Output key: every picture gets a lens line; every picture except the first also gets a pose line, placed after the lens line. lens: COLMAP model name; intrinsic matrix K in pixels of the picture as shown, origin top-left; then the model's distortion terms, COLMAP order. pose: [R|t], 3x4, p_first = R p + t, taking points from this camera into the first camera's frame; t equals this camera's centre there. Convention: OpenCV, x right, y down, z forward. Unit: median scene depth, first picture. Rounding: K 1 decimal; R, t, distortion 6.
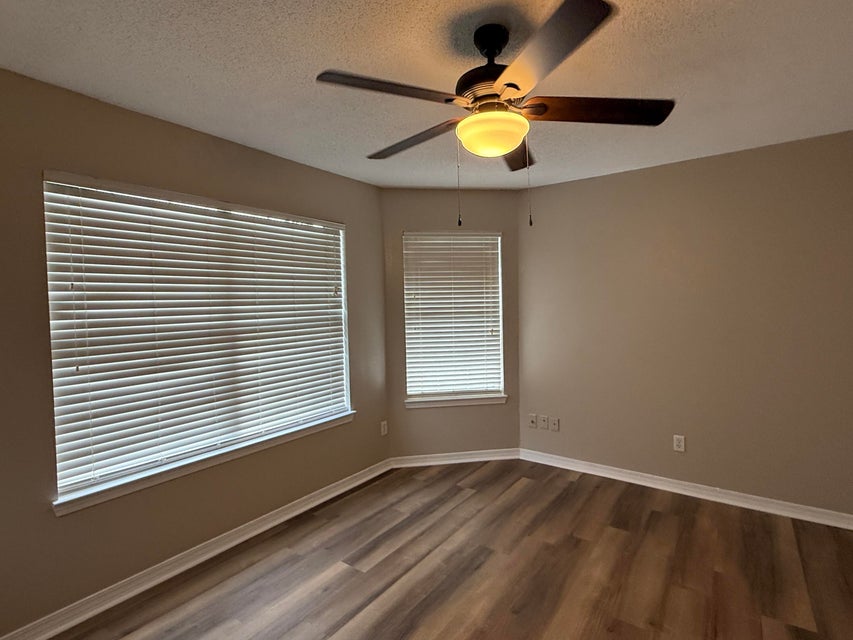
lens RADIAL K [[423.4, 0, 423.2], [0, 423.4, 320.2], [0, 0, 1]] dist [0.001377, 0.000662]
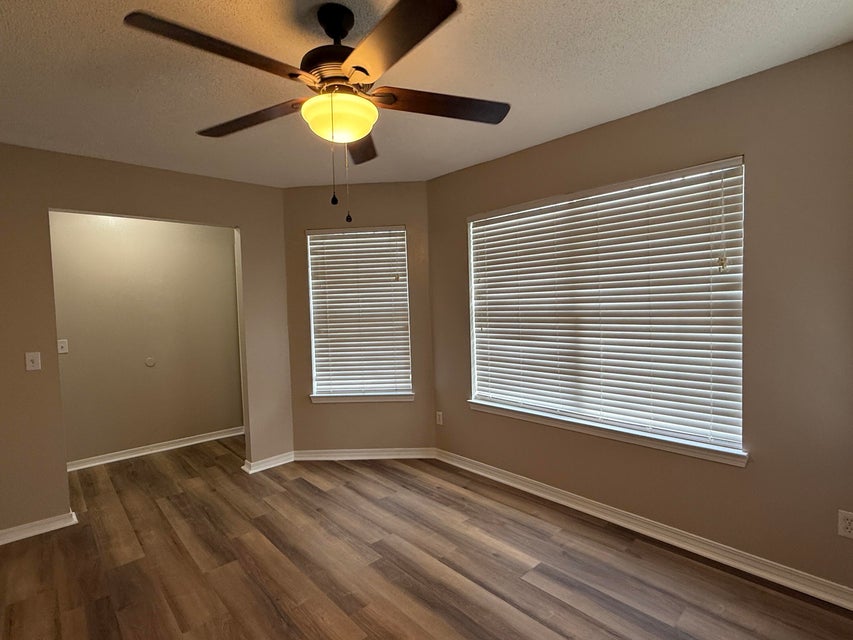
lens RADIAL K [[423.4, 0, 423.2], [0, 423.4, 320.2], [0, 0, 1]] dist [0.001377, 0.000662]
pose [[-0.181749, 0.078440, -0.980211, 0.676548], [0.001267, 0.996831, 0.079535, -0.043153], [0.983344, 0.013213, -0.181273, 0.826446]]
